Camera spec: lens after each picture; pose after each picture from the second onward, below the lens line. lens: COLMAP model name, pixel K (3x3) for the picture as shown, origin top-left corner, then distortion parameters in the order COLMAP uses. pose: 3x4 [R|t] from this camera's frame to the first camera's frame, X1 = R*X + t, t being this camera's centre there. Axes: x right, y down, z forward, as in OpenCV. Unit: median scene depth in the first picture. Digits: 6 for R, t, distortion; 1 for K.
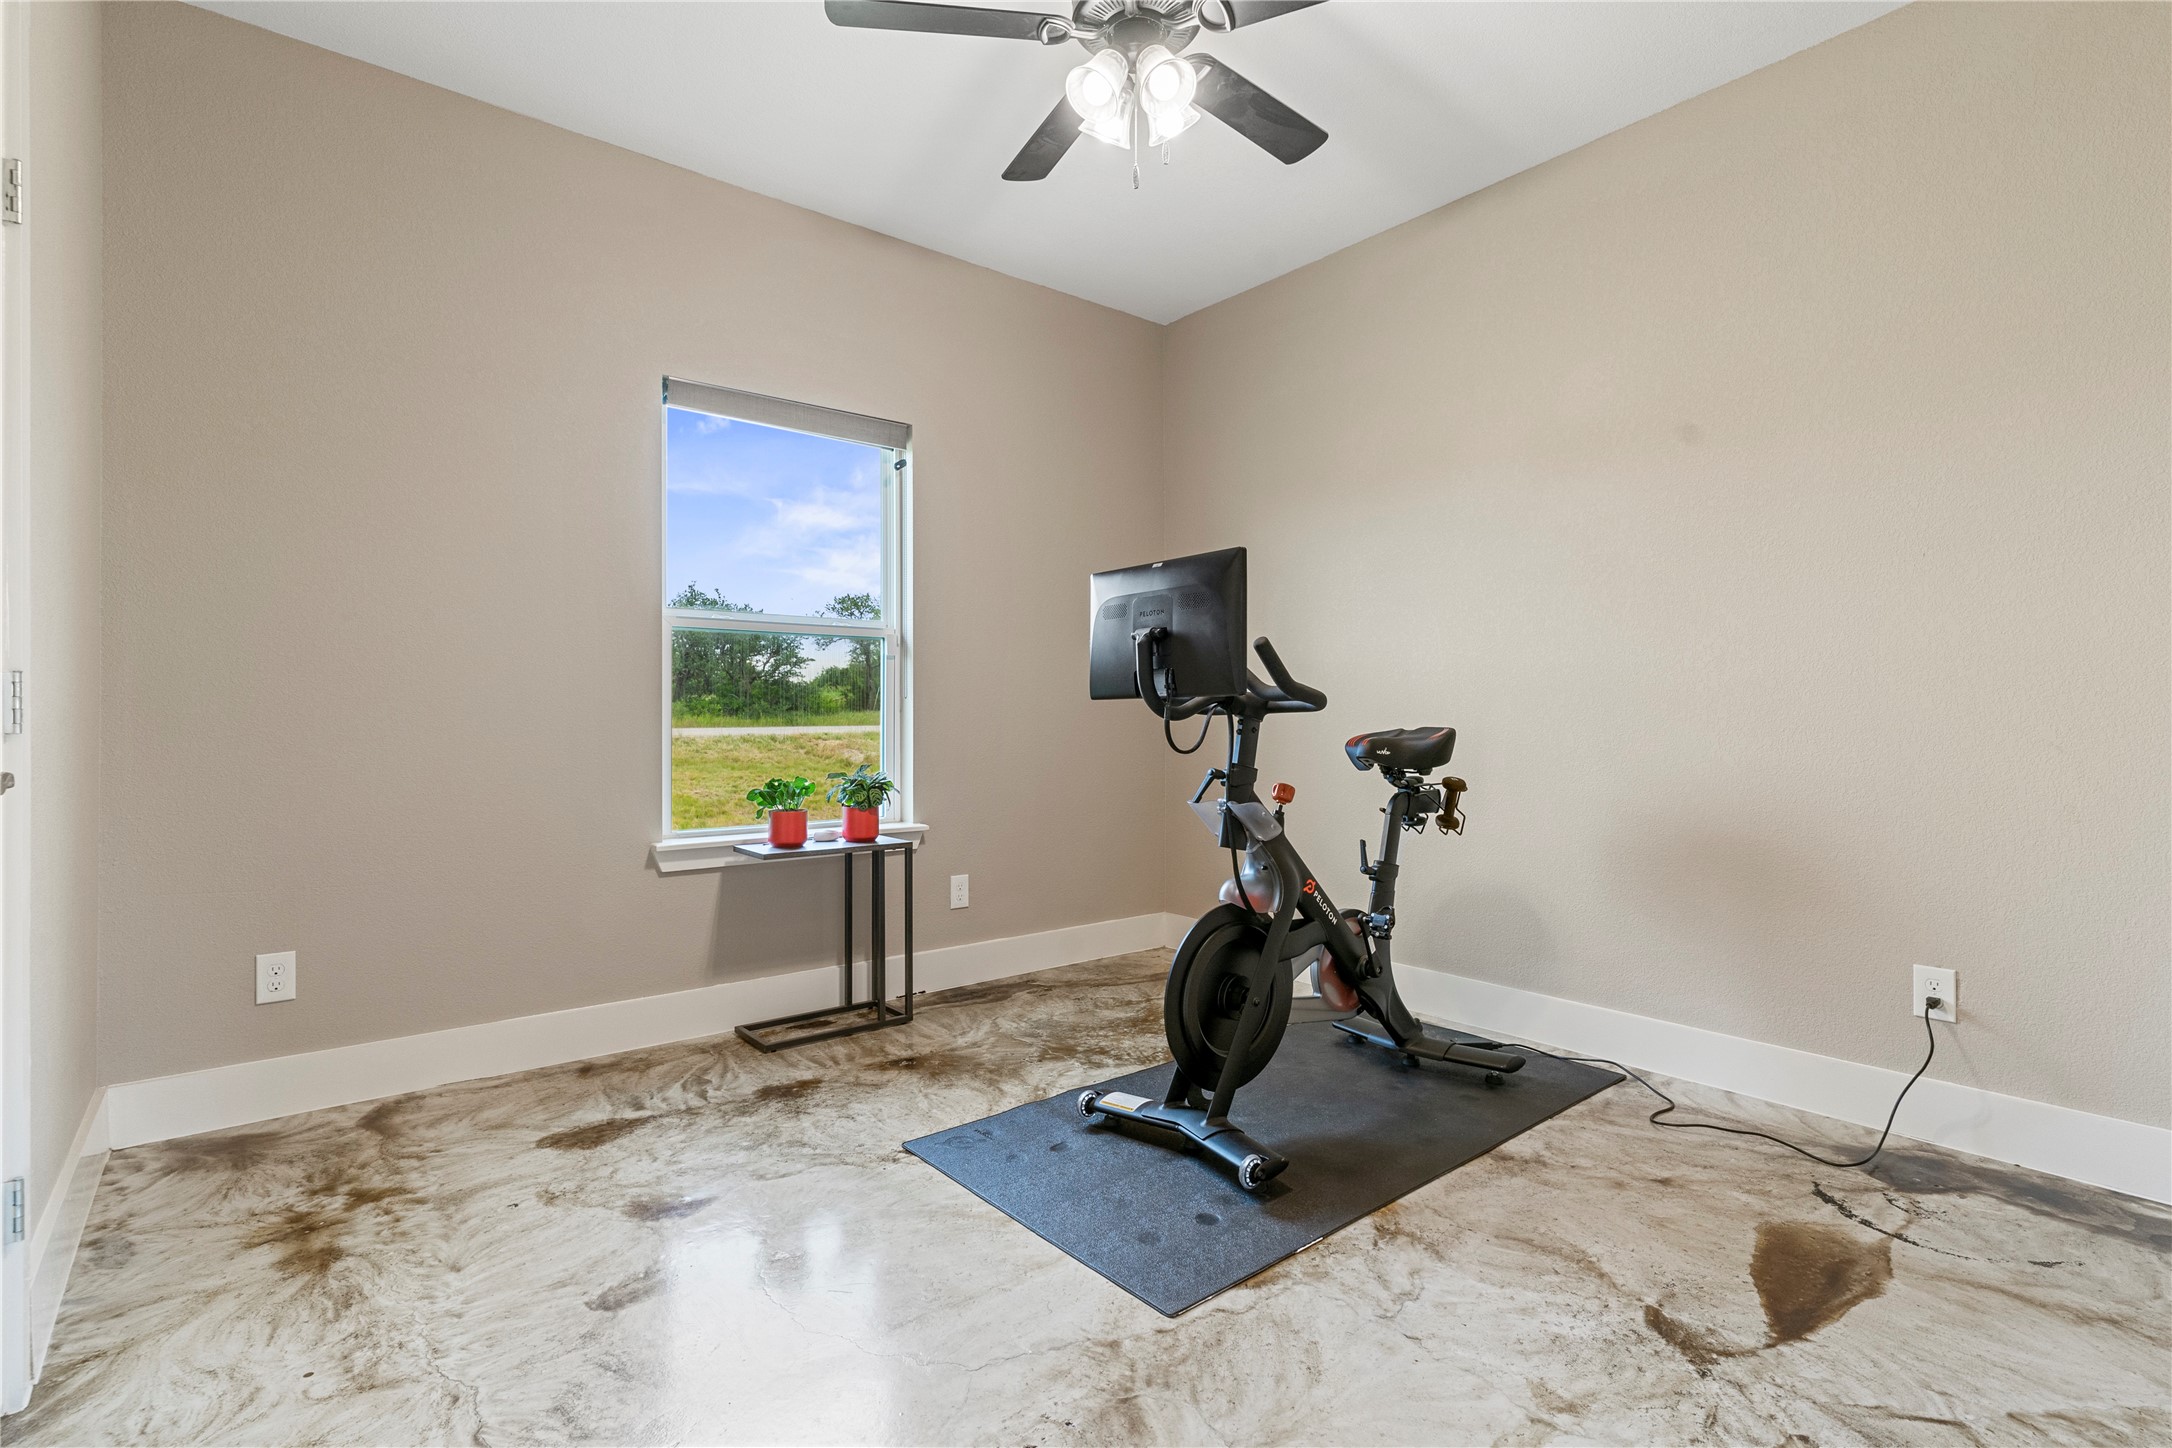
lens RADIAL K [[1035.5, 0, 1084.4], [0, 1035.5, 717.2], [0, 0, 1]] dist [0.001746, 0.000253]
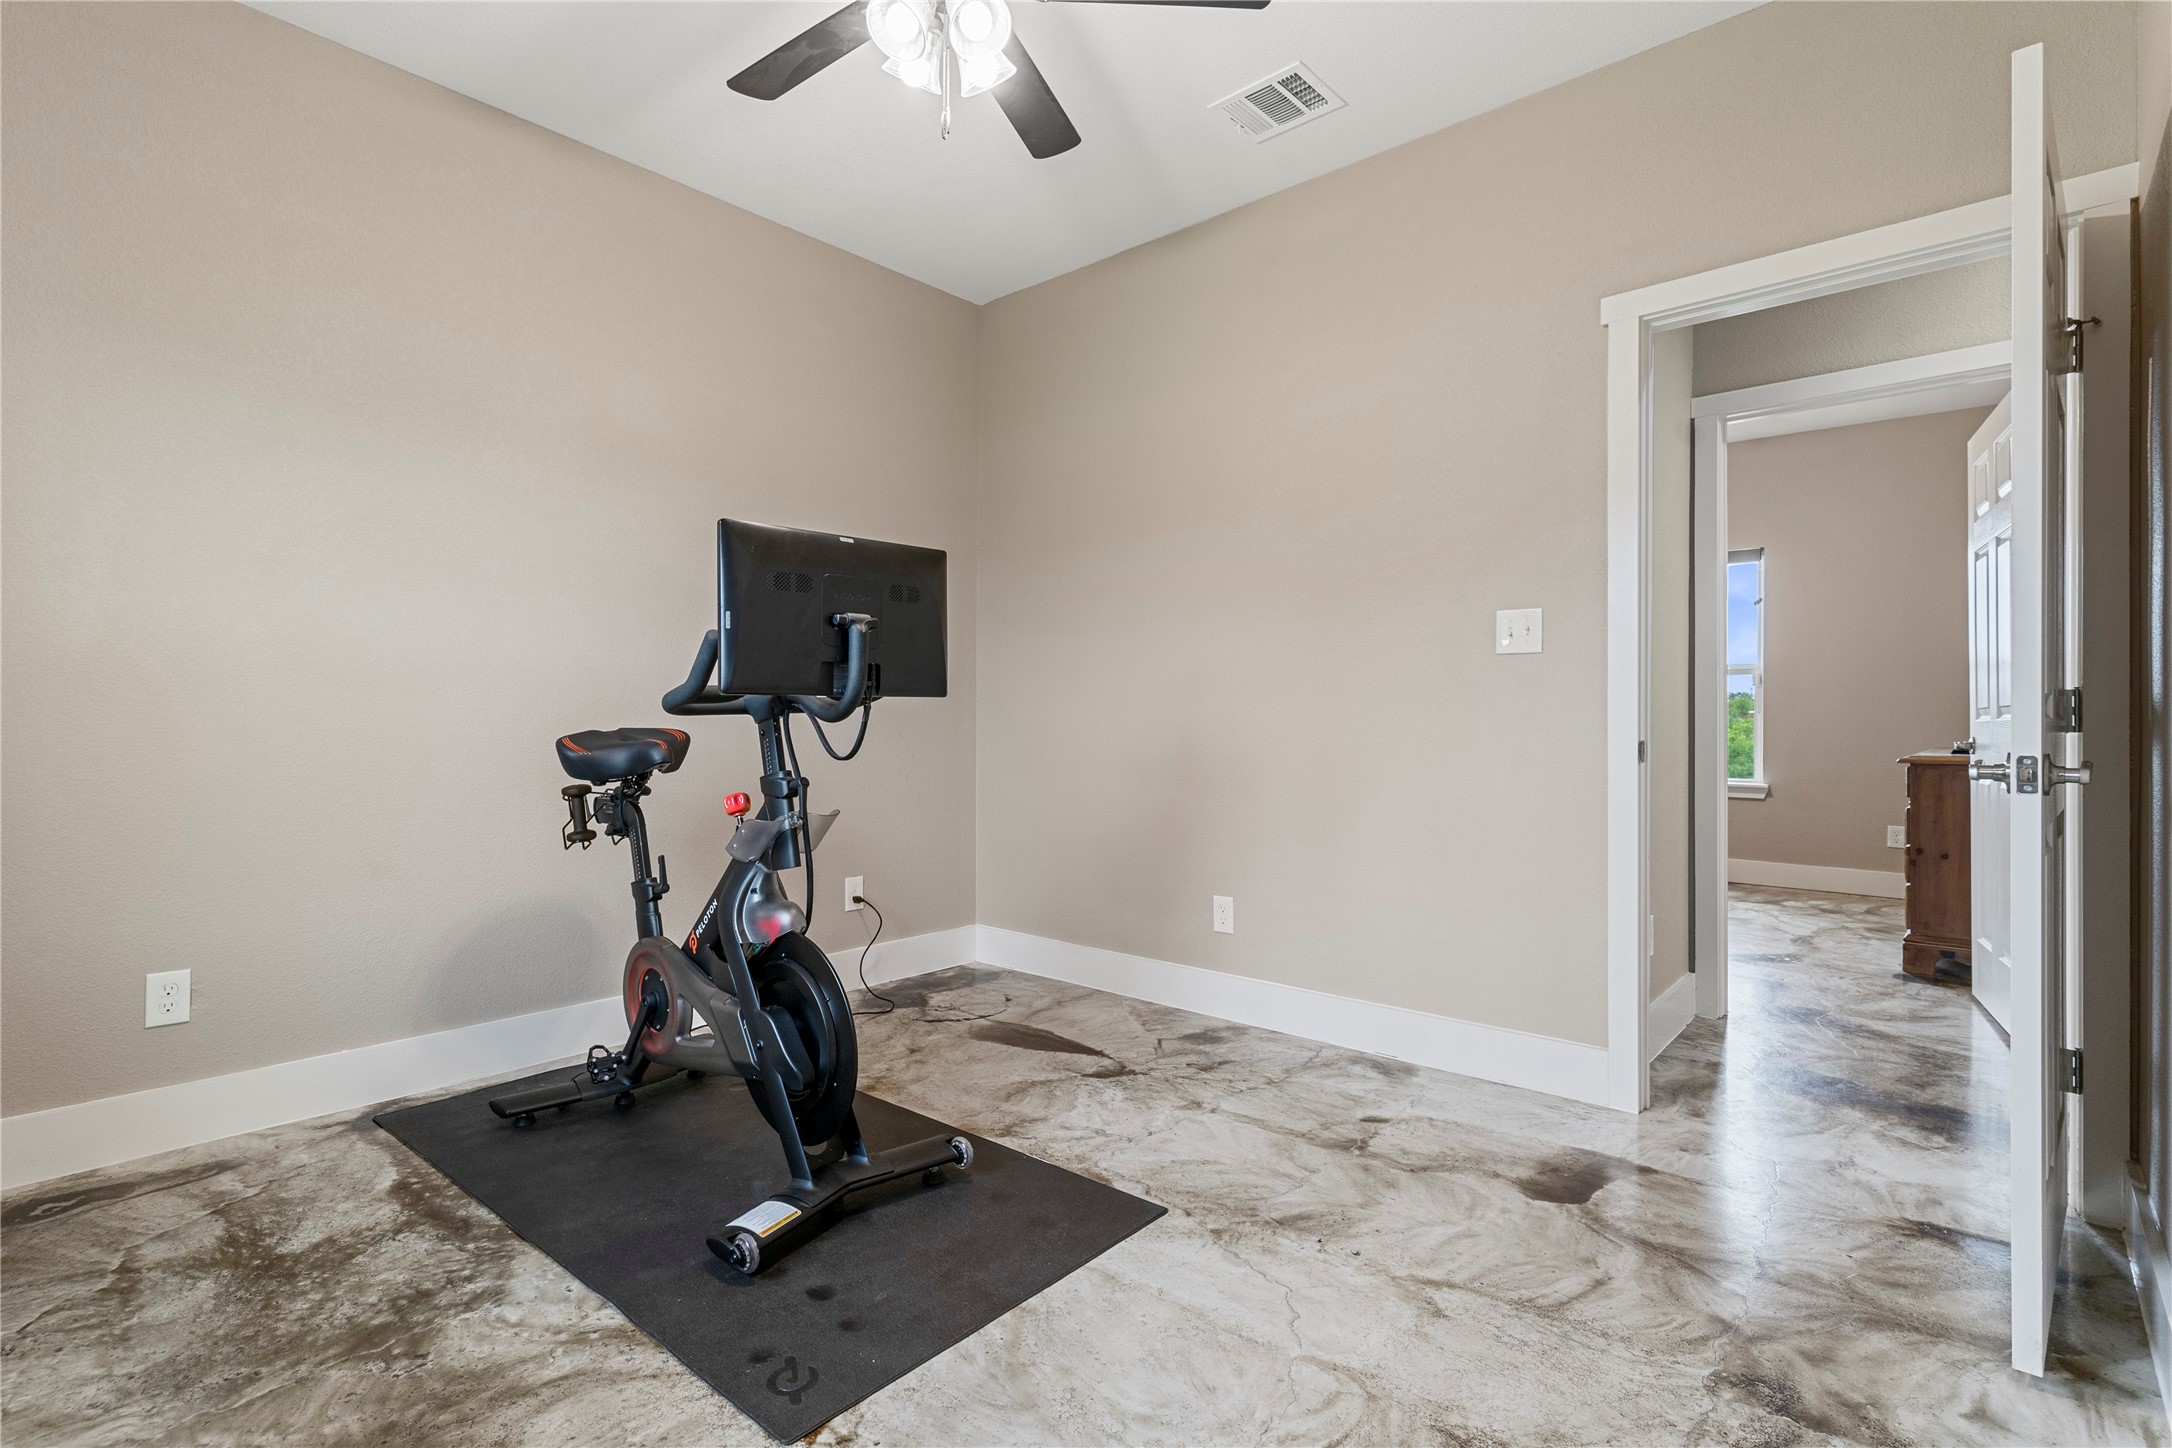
lens RADIAL K [[1035.5, 0, 1083.5], [0, 1035.5, 723.4], [0, 0, 1]] dist [0.001746, 0.000253]
pose [[-0.174371, -0.007359, 0.984652, -0.951708], [-0.004108, 0.999969, 0.006746, -0.004528], [-0.984671, -0.002869, -0.174396, 1.134510]]
